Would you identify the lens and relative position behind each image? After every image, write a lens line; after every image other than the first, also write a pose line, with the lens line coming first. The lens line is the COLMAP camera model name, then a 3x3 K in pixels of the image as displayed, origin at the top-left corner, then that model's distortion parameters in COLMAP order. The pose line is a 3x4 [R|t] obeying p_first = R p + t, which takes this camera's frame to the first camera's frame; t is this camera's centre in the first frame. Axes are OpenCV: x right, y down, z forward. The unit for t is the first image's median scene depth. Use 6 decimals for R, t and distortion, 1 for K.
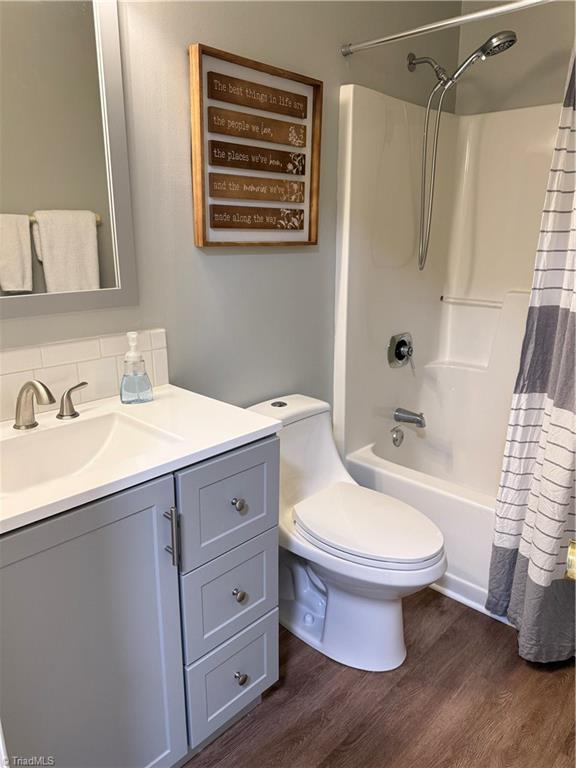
lens RADIAL K [[543.3, 0, 291.2], [0, 543.3, 383.0], [0, 0, 1]] dist [0.065193, -0.076258]
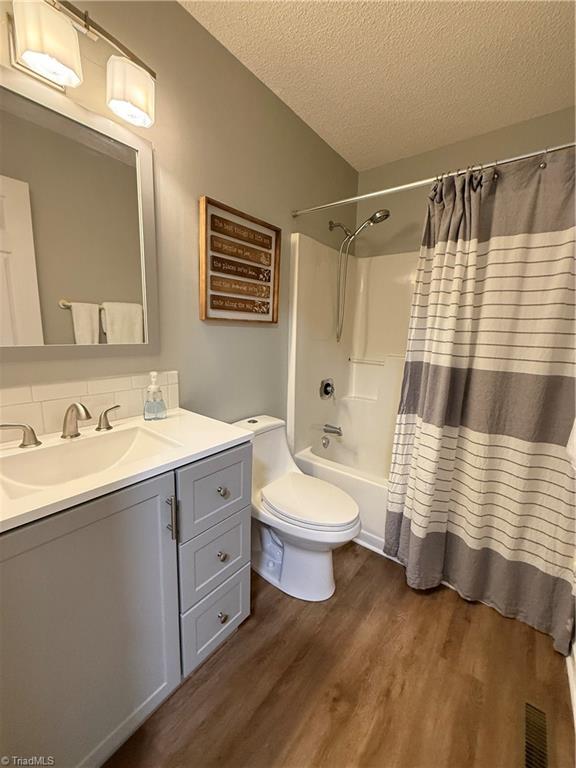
lens RADIAL K [[306.3, 0, 288.6], [0, 306.3, 382.1], [0, 0, 1]] dist [0.000593, -0.000255]
pose [[0.995802, 0.009815, 0.091006, -0.001074], [-0.001084, 0.995429, -0.095494, 0.011500], [-0.091527, 0.094995, 0.991261, 0.122801]]
